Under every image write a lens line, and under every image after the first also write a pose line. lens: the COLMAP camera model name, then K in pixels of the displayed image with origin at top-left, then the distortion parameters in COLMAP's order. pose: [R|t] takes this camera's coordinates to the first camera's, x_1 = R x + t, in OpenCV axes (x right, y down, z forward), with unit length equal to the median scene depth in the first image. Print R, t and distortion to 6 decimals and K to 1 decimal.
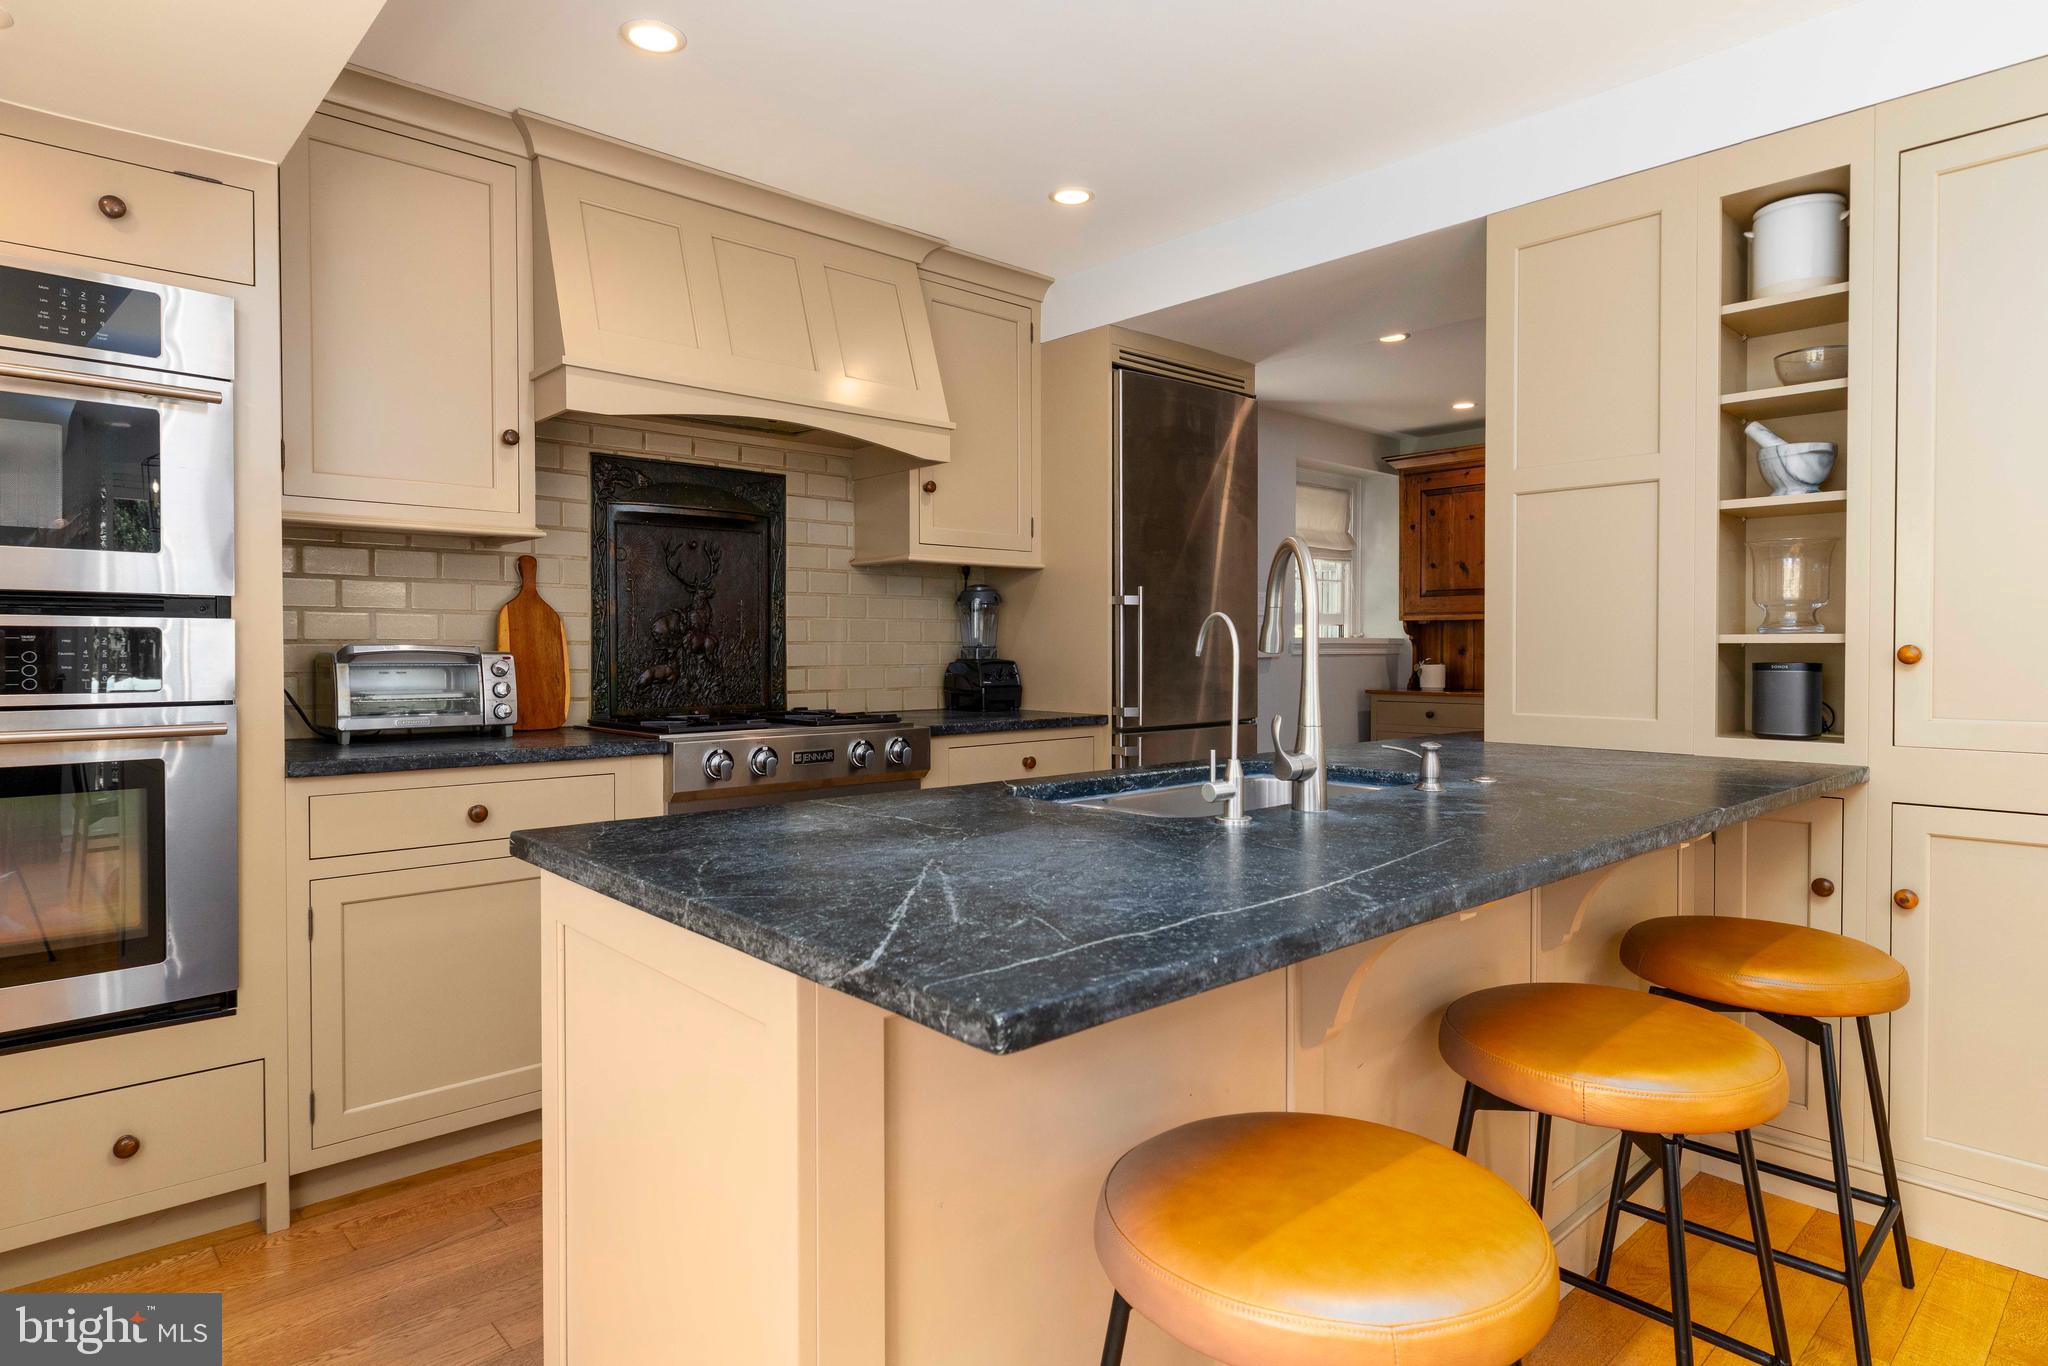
lens RADIAL K [[1126.1, 0, 1022.4], [0, 1126.1, 669.1], [0, 0, 1]] dist [0.003242, 0.000948]
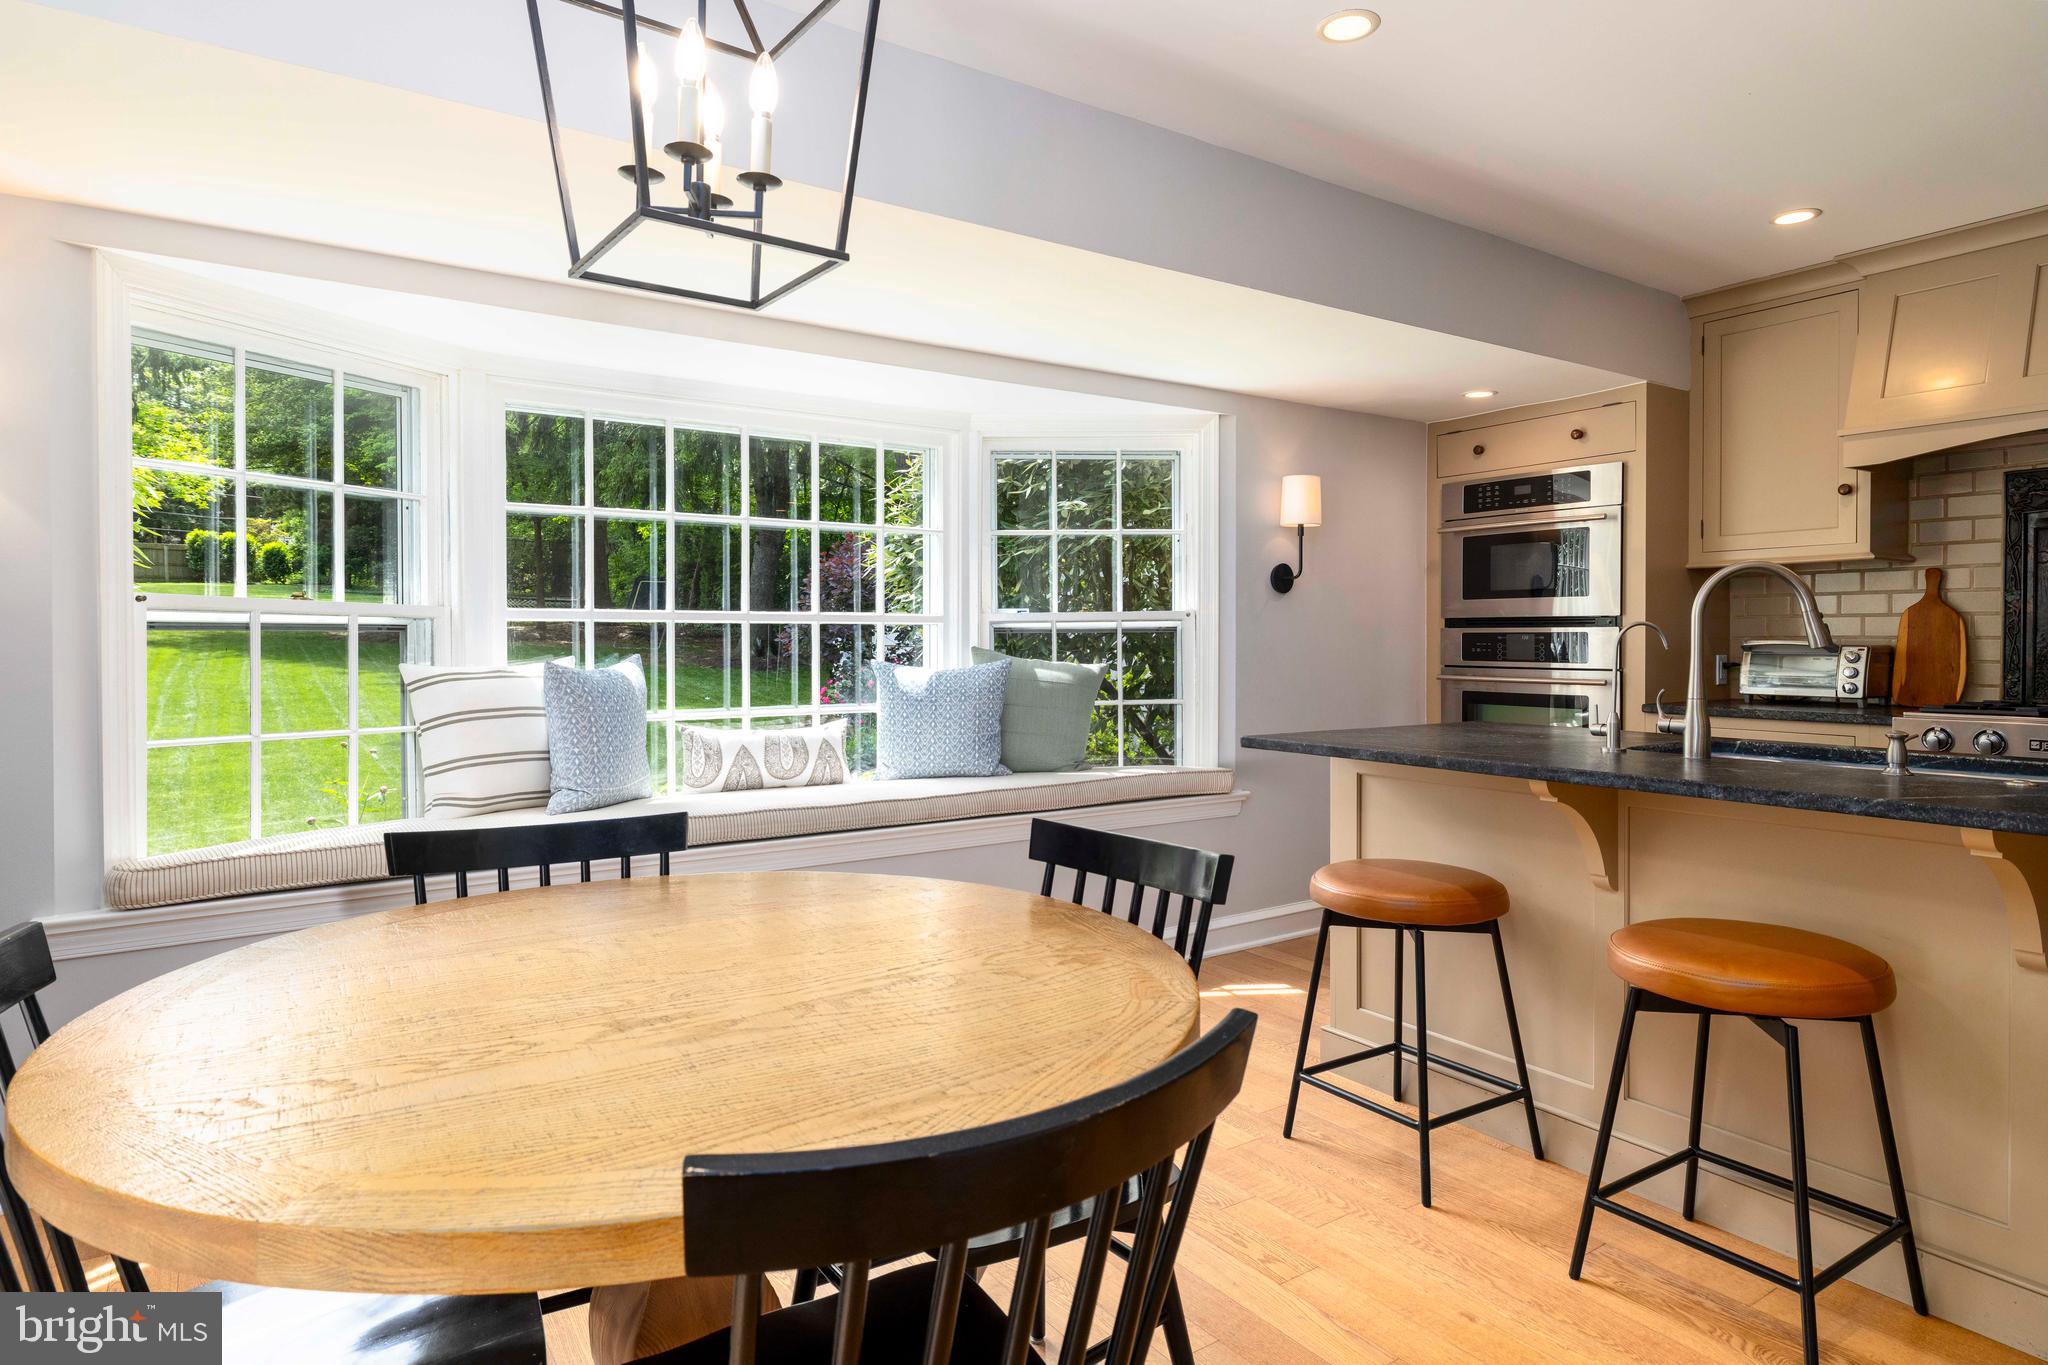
lens RADIAL K [[1174.6, 0, 1024.3], [0, 1174.6, 651.1], [0, 0, 1]] dist [0.000023, -0.000038]
pose [[-0.153338, 0.010879, -0.988114, 0.595144], [-0.017987, 0.999743, 0.013798, -0.005235], [0.988010, 0.019889, -0.153103, 0.123363]]
